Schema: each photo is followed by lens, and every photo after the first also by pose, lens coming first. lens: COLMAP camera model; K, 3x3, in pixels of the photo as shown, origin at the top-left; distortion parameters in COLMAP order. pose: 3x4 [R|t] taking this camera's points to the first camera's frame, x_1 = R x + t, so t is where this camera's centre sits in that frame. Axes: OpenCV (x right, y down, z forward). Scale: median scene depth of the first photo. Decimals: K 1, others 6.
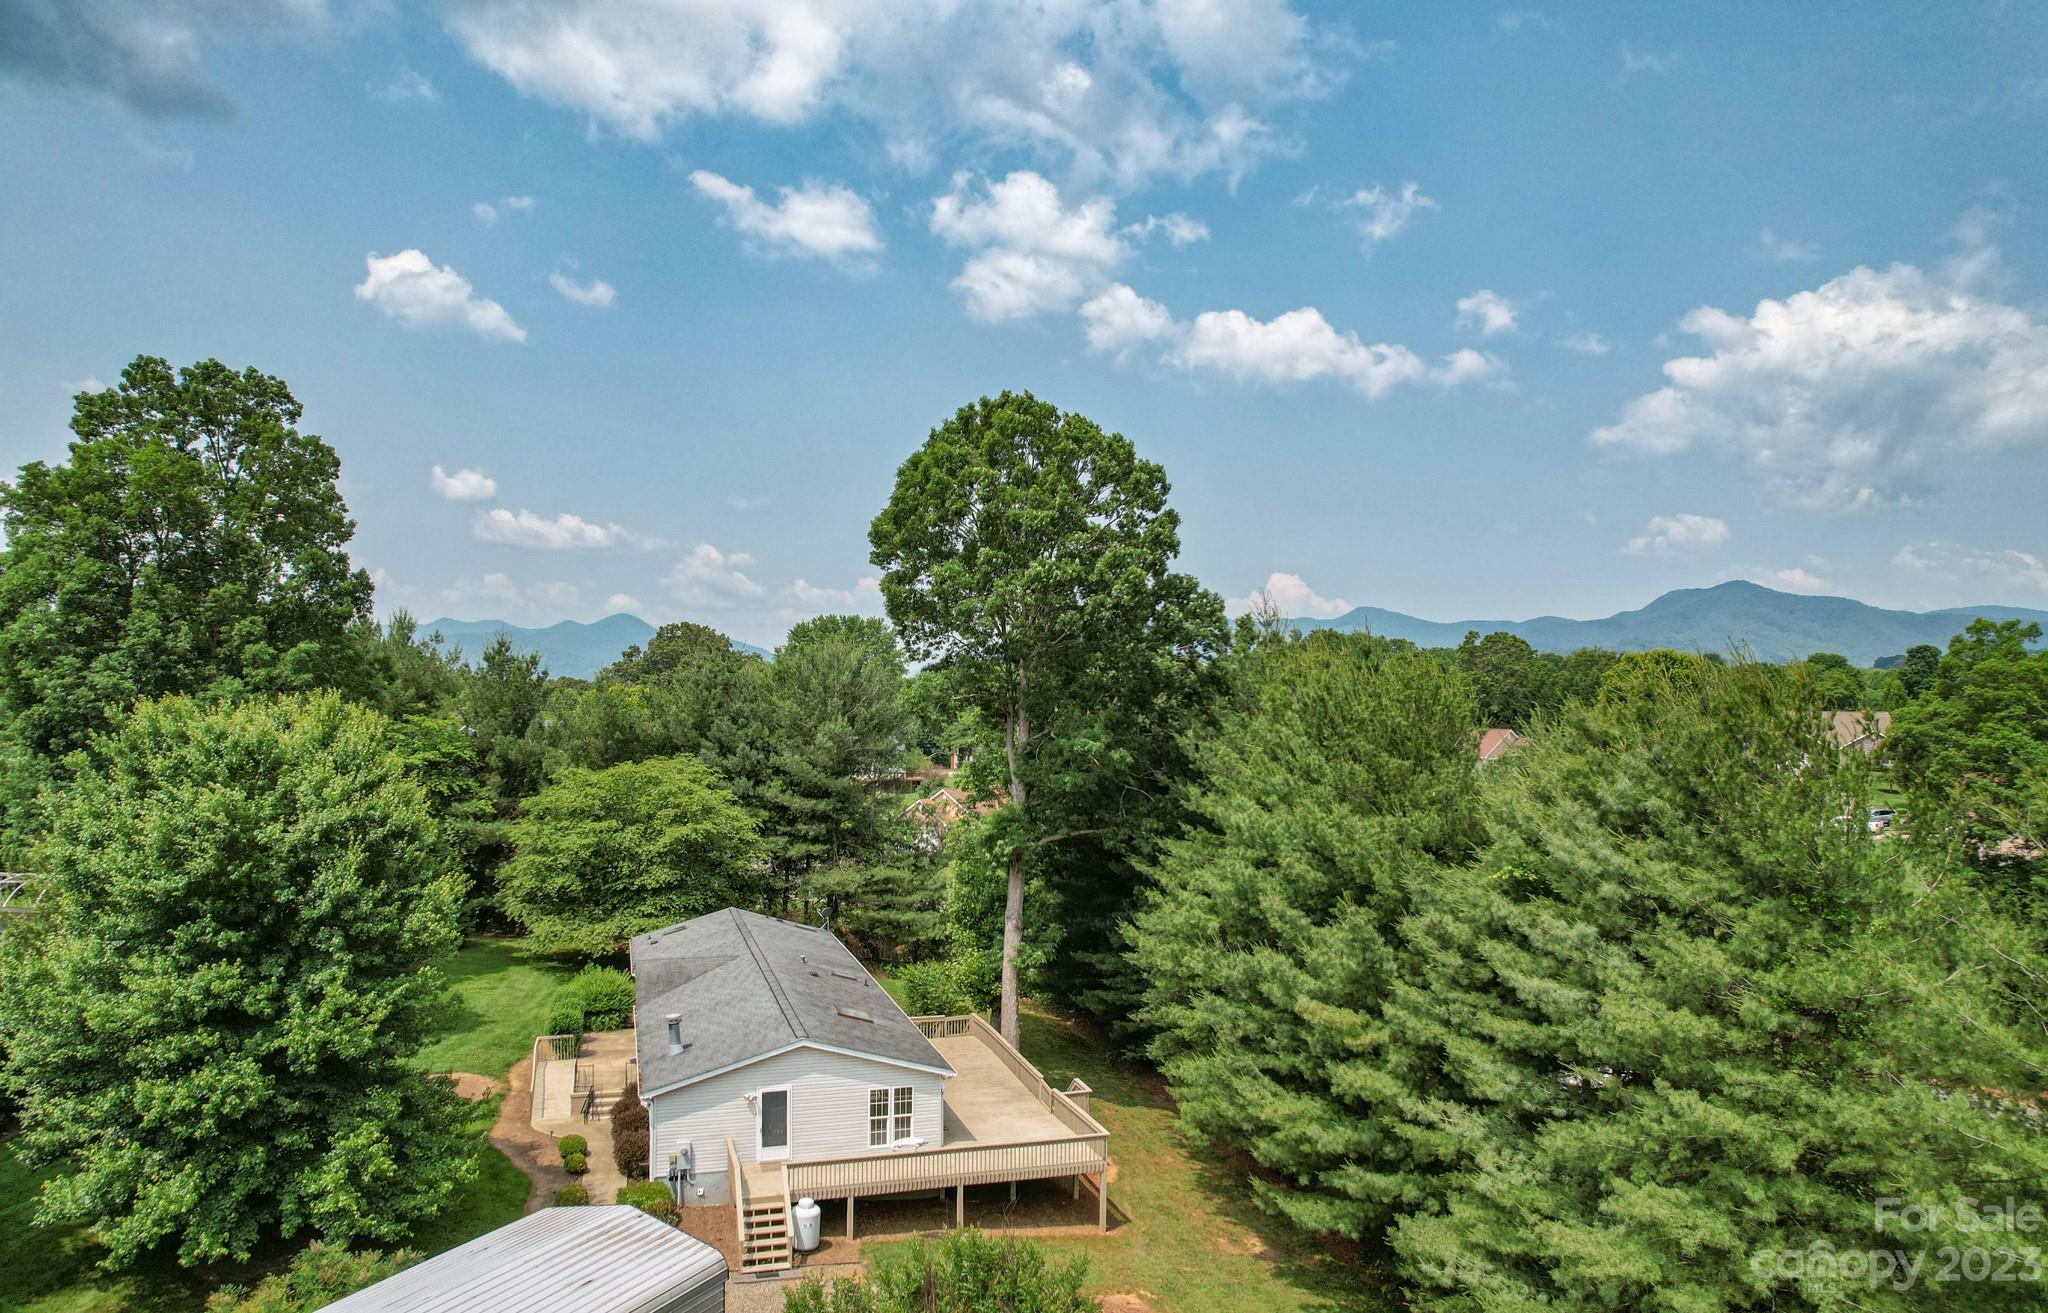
lens RADIAL K [[1287.1, 0, 1020.8], [0, 1287.1, 656.5], [0, 0, 1]] dist [-0.016982, 0.001654]
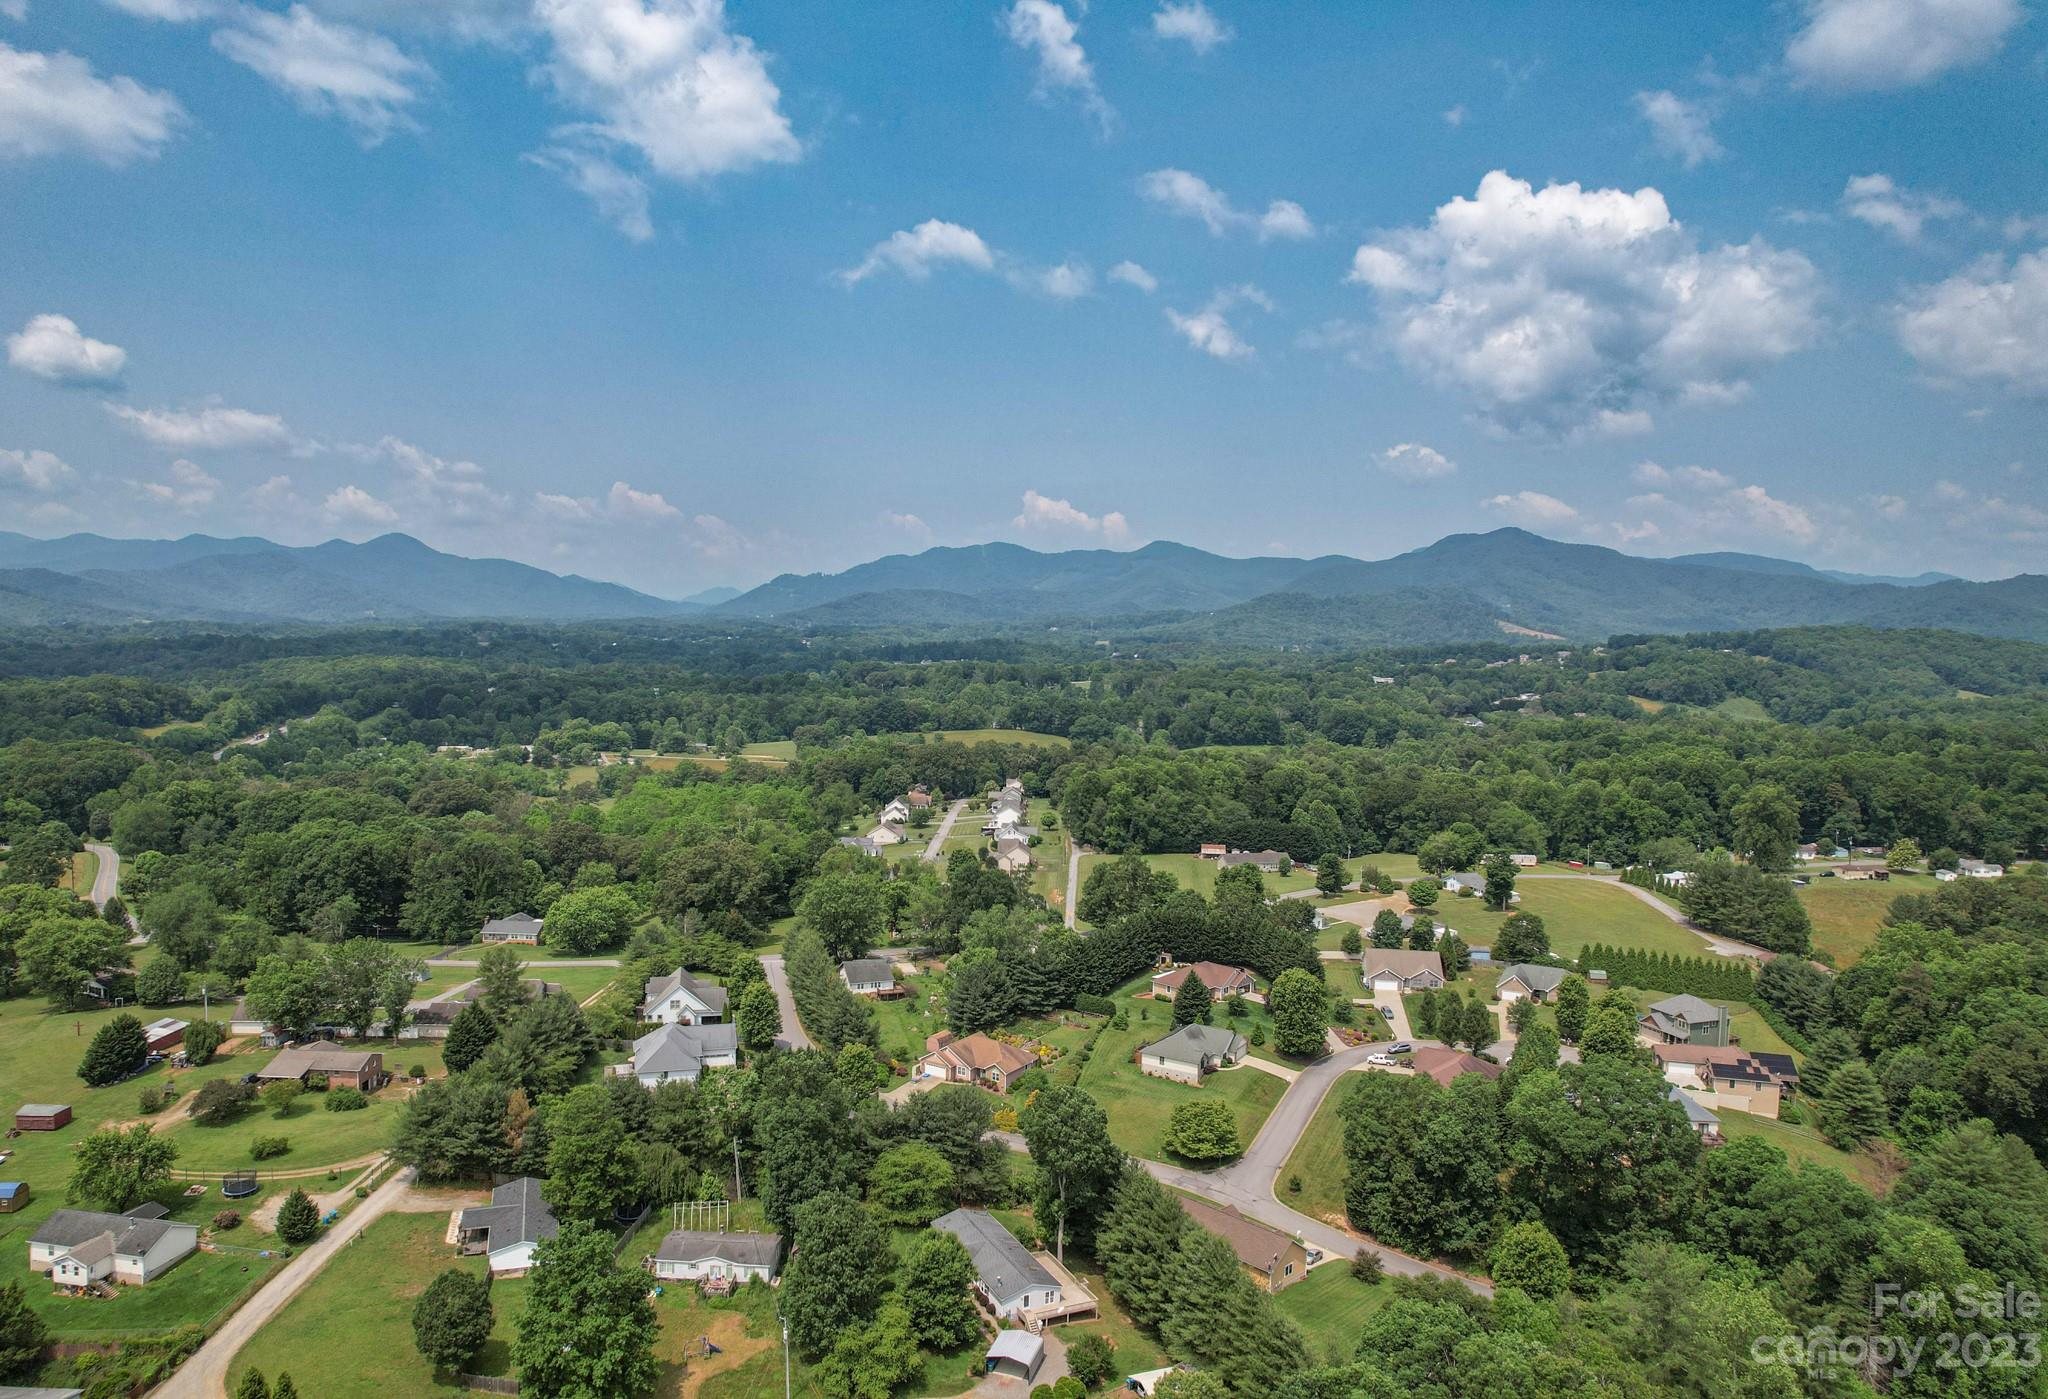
lens RADIAL K [[1339.3, 0, 1015.6], [0, 1339.3, 699.9], [0, 0, 1]] dist [-0.028467, 0.002071]
pose [[0.988497, 0.008070, 0.151025, -0.951079], [-0.022950, 0.995015, 0.097044, -2.189030], [-0.149489, -0.099393, 0.983755, -3.378100]]
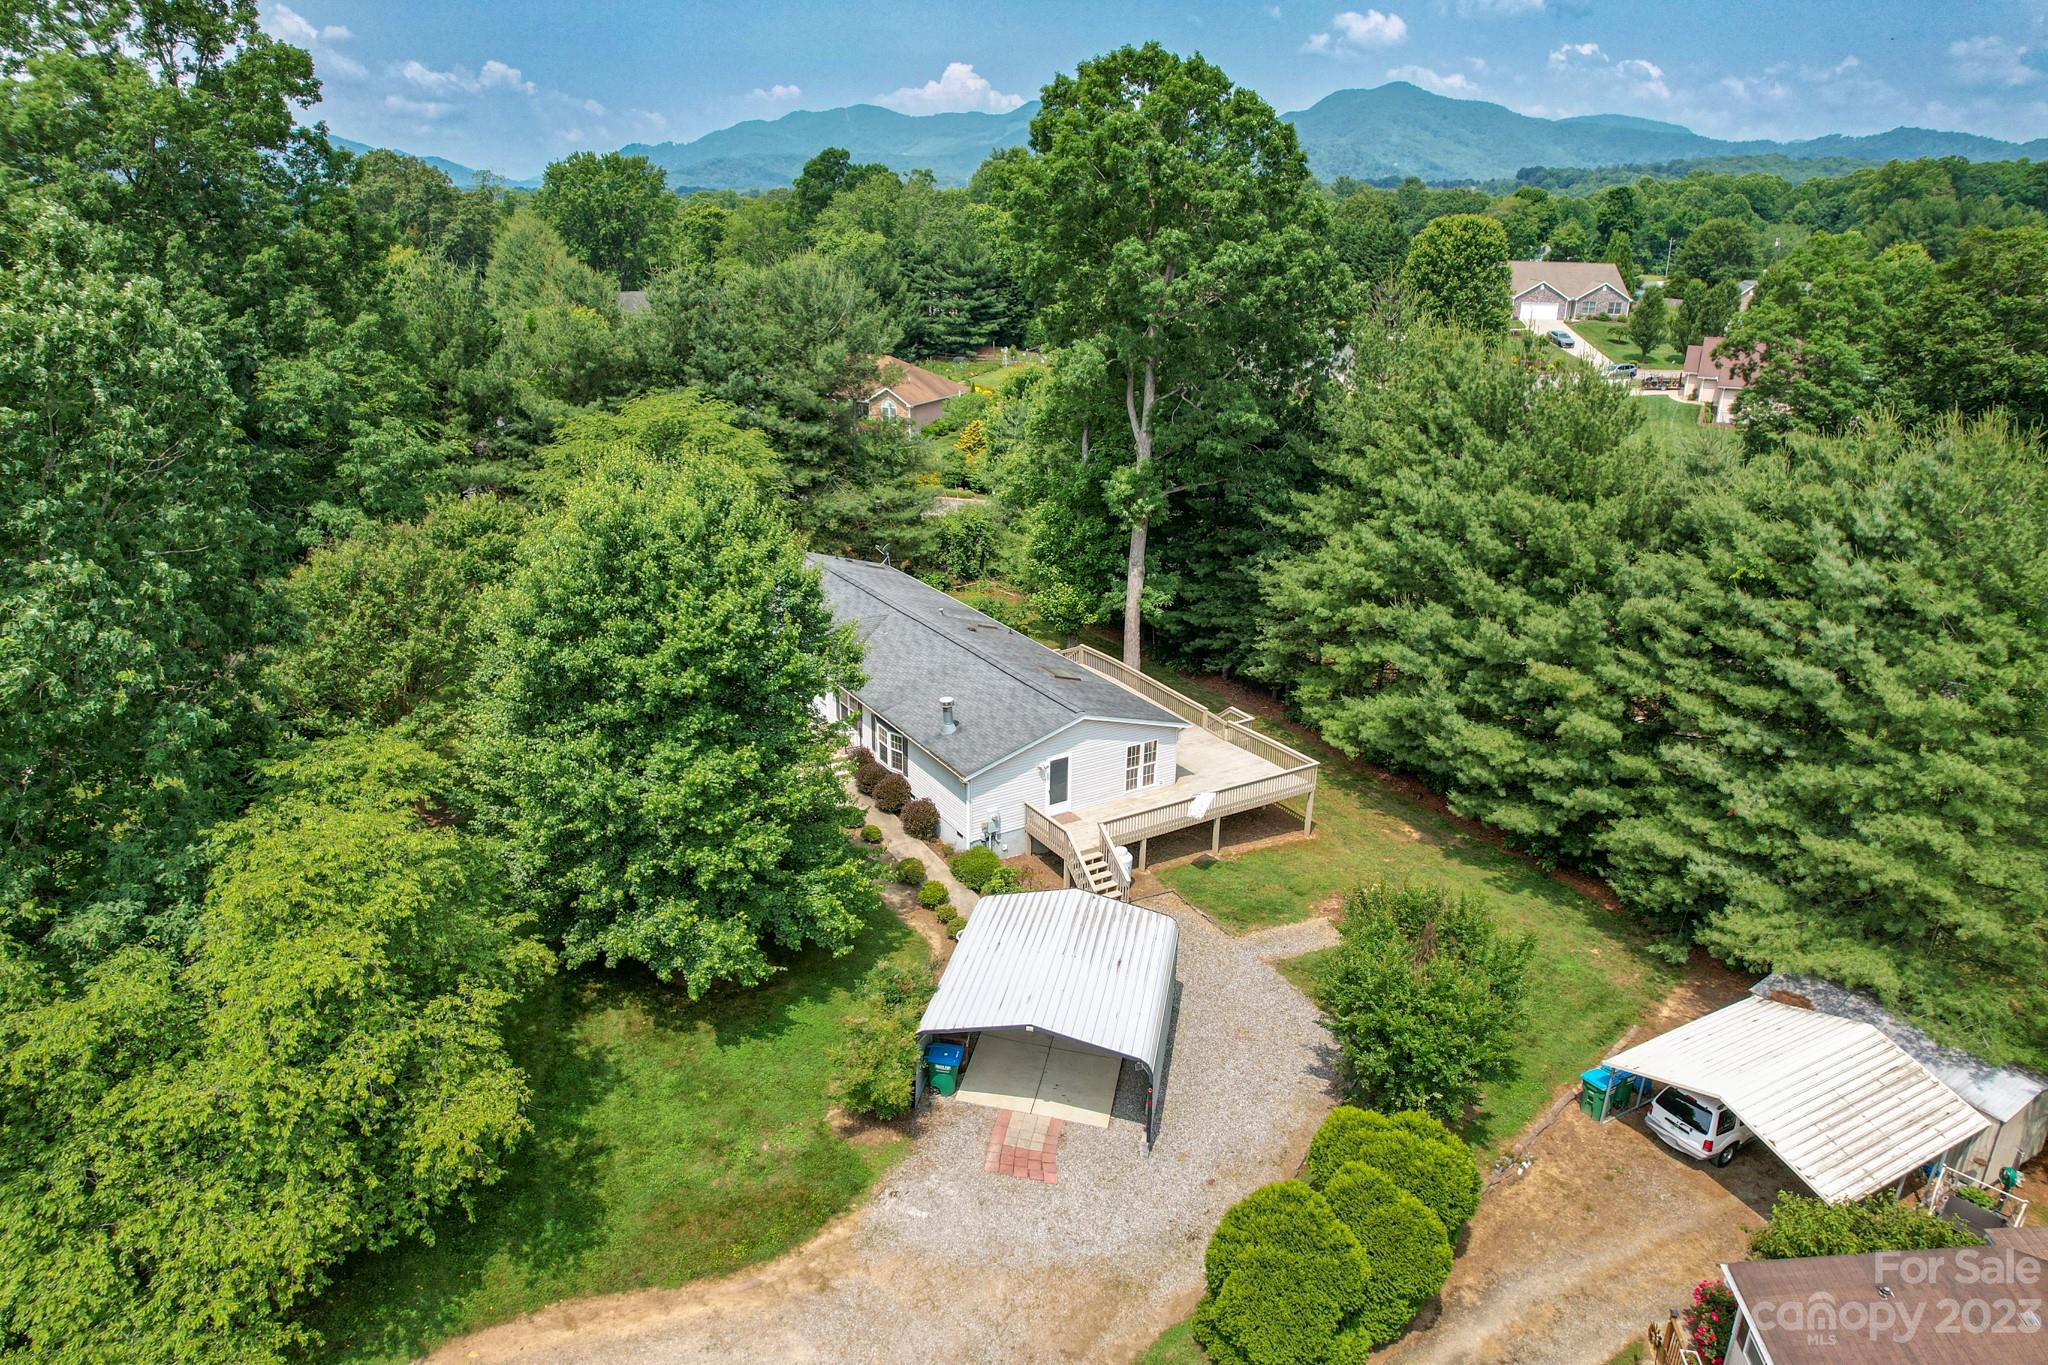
lens RADIAL K [[1302.1, 0, 1024.3], [0, 1302.1, 674.3], [0, 0, 1]] dist [-0.069158, 0.056648]
pose [[0.968433, -0.083051, 0.235033, -0.485221], [-0.011059, 0.927623, 0.373353, -0.159794], [-0.249029, -0.364167, 0.897423, 0.003445]]
